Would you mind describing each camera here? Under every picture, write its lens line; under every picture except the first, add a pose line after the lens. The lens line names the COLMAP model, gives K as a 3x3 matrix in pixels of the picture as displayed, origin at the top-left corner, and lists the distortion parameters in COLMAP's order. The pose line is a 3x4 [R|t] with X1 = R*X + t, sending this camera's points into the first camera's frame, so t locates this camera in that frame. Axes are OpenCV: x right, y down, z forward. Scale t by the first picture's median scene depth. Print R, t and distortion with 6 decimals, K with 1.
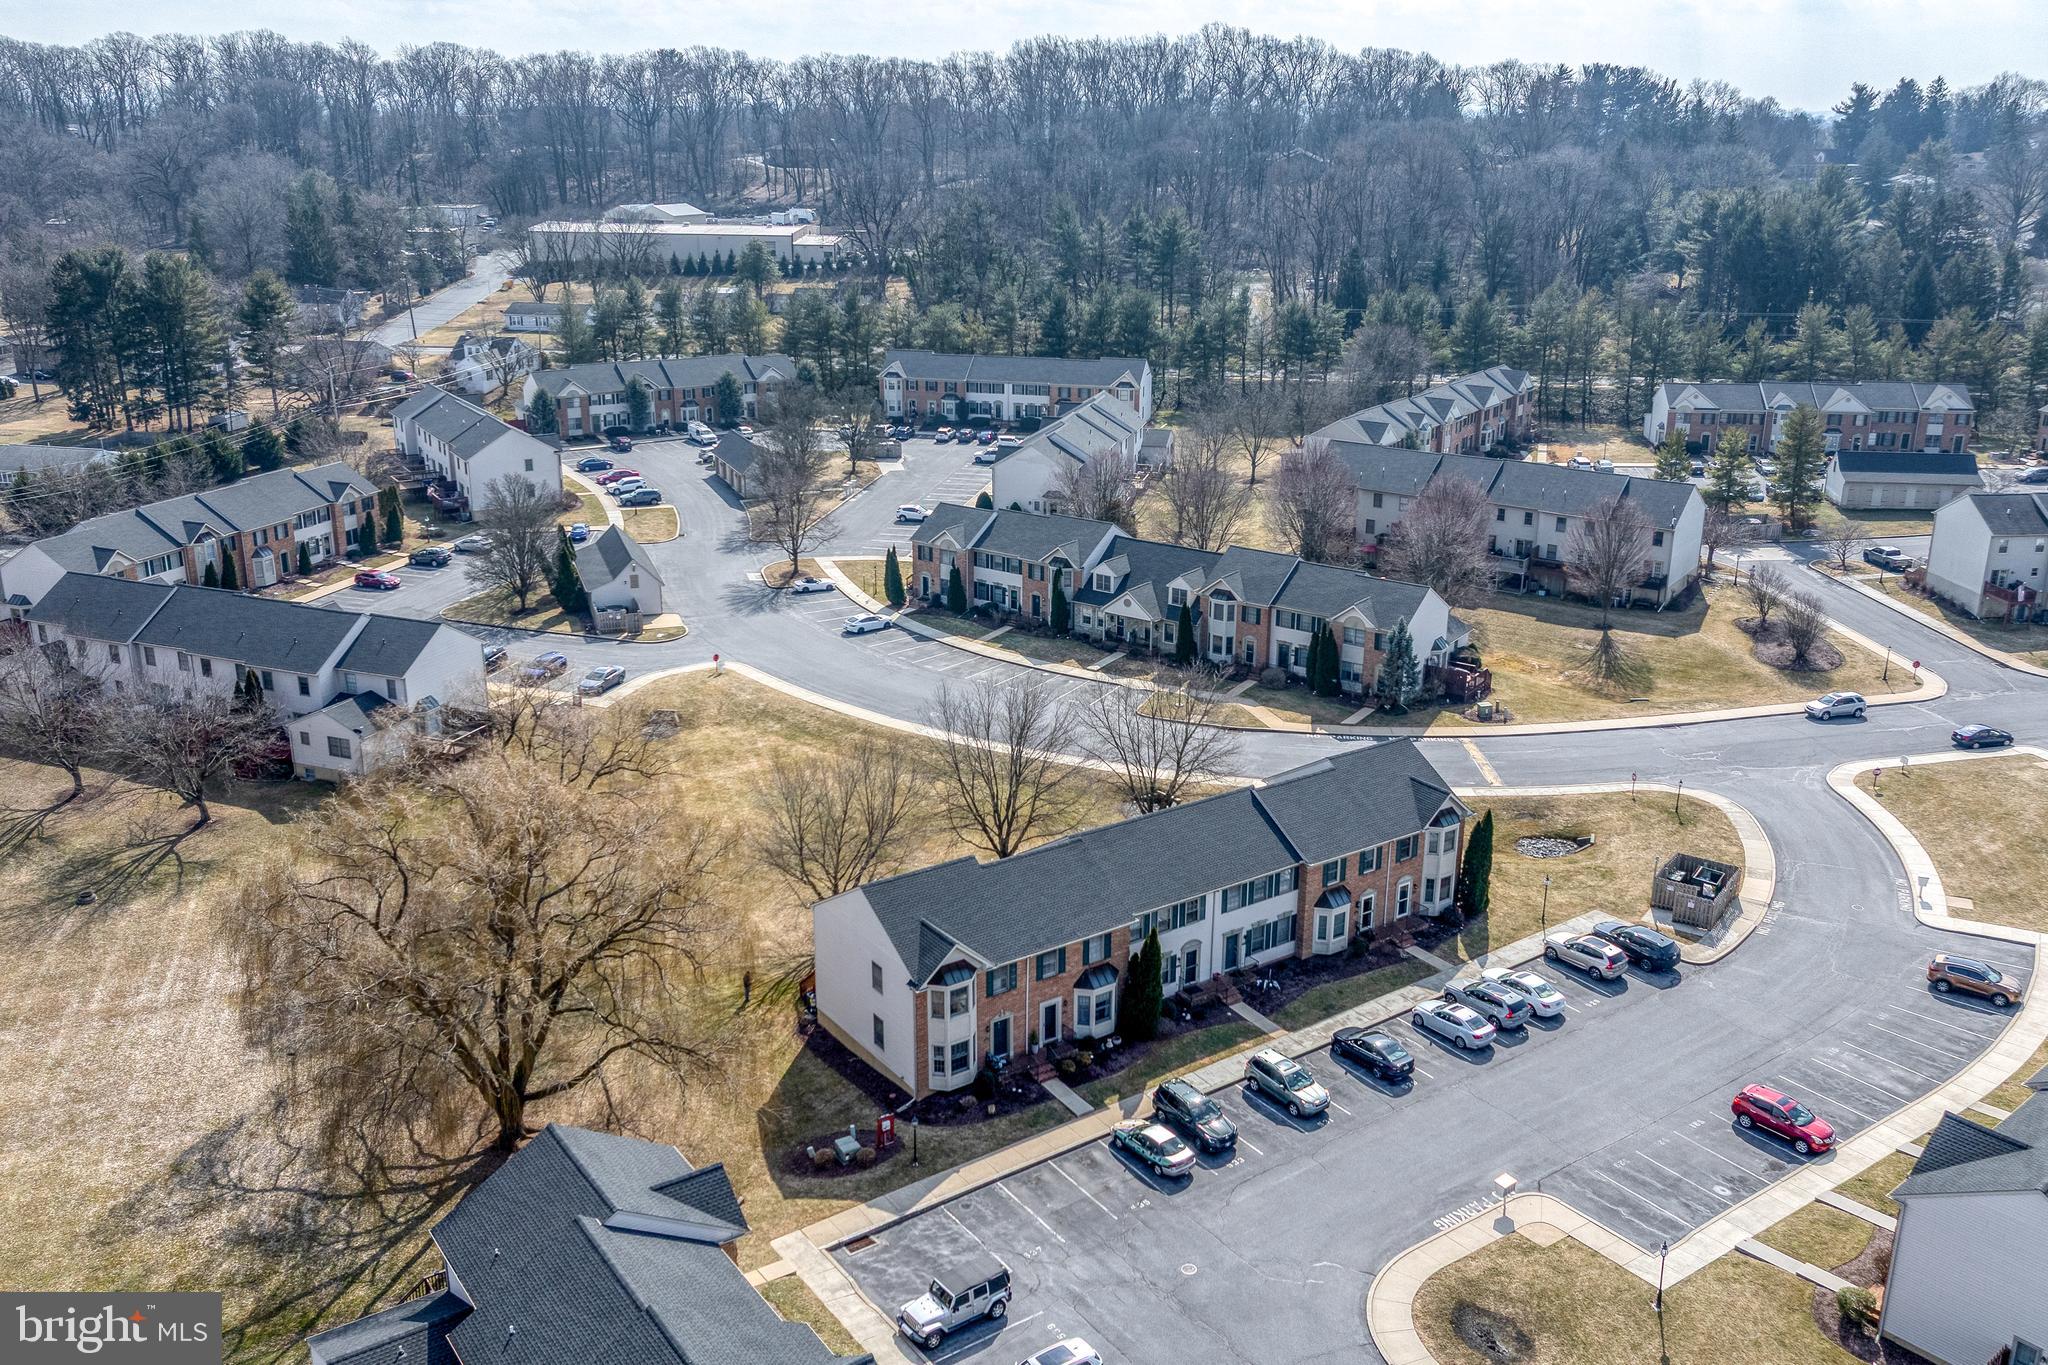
lens RADIAL K [[1732.7, 0, 1024.9], [0, 1732.7, 683.6], [0, 0, 1]] dist [-0.016336, 0.027401]
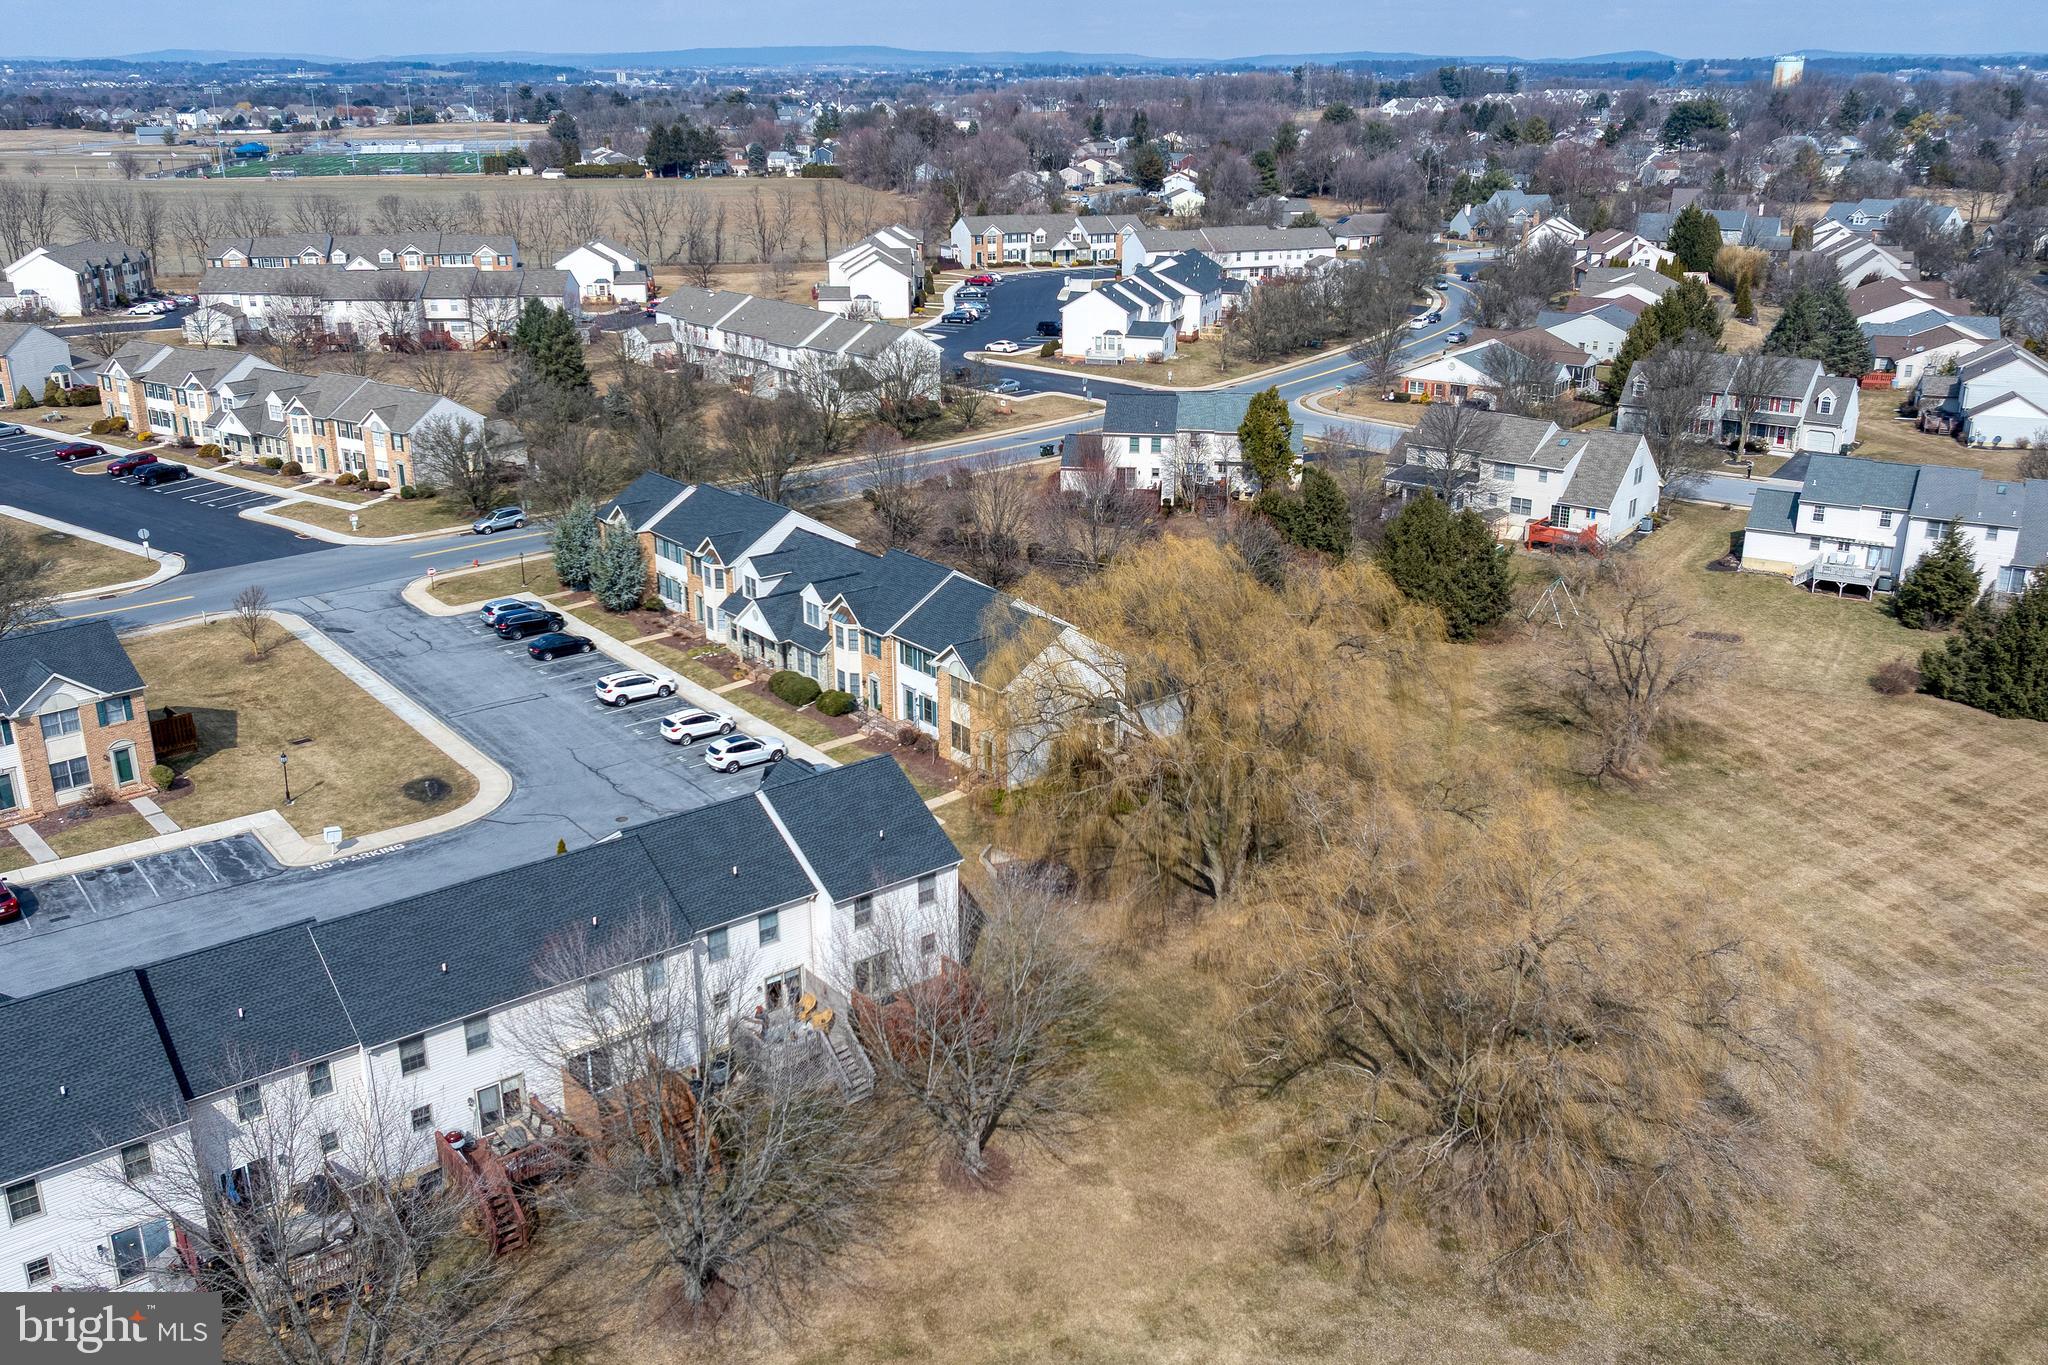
lens RADIAL K [[1732.7, 0, 1024.6], [0, 1732.7, 687.1], [0, 0, 1]] dist [-0.016336, 0.027401]
pose [[-0.997998, 0.013553, -0.061784, -0.098155], [-0.027471, 0.786974, 0.616375, -0.421126], [0.056976, 0.616838, -0.785025, 1.497441]]
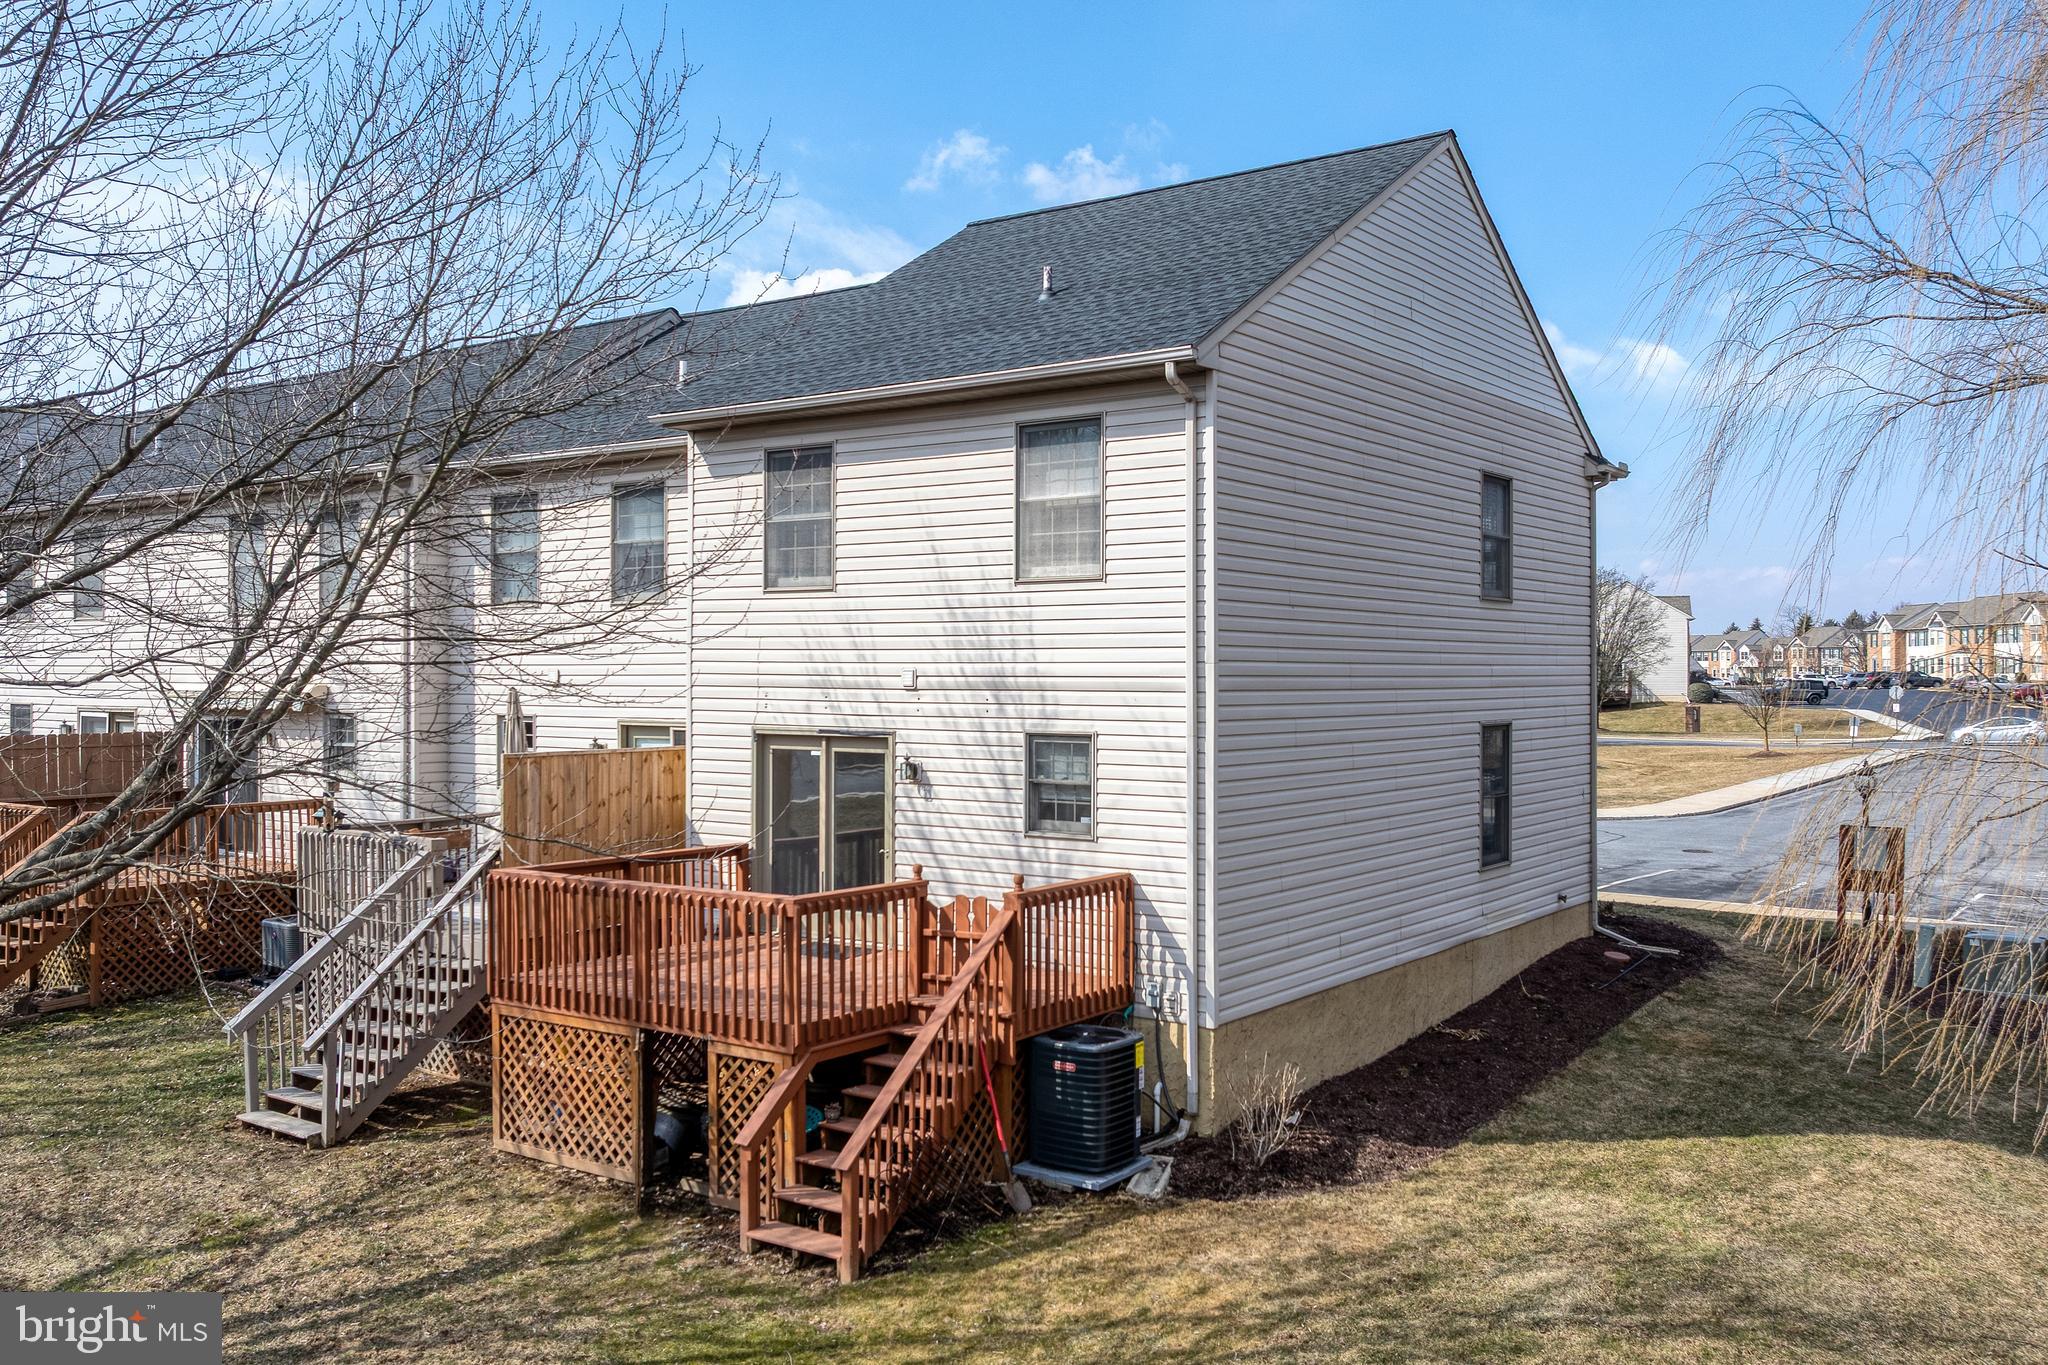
lens RADIAL K [[1732.7, 0, 1025.0], [0, 1732.7, 662.4], [0, 0, 1]] dist [-0.016336, 0.027401]
pose [[-0.326687, -0.005094, 0.945119, -0.254950], [0.293519, 0.949993, 0.106578, 0.124476], [-0.898400, 0.312228, -0.308855, 1.002016]]
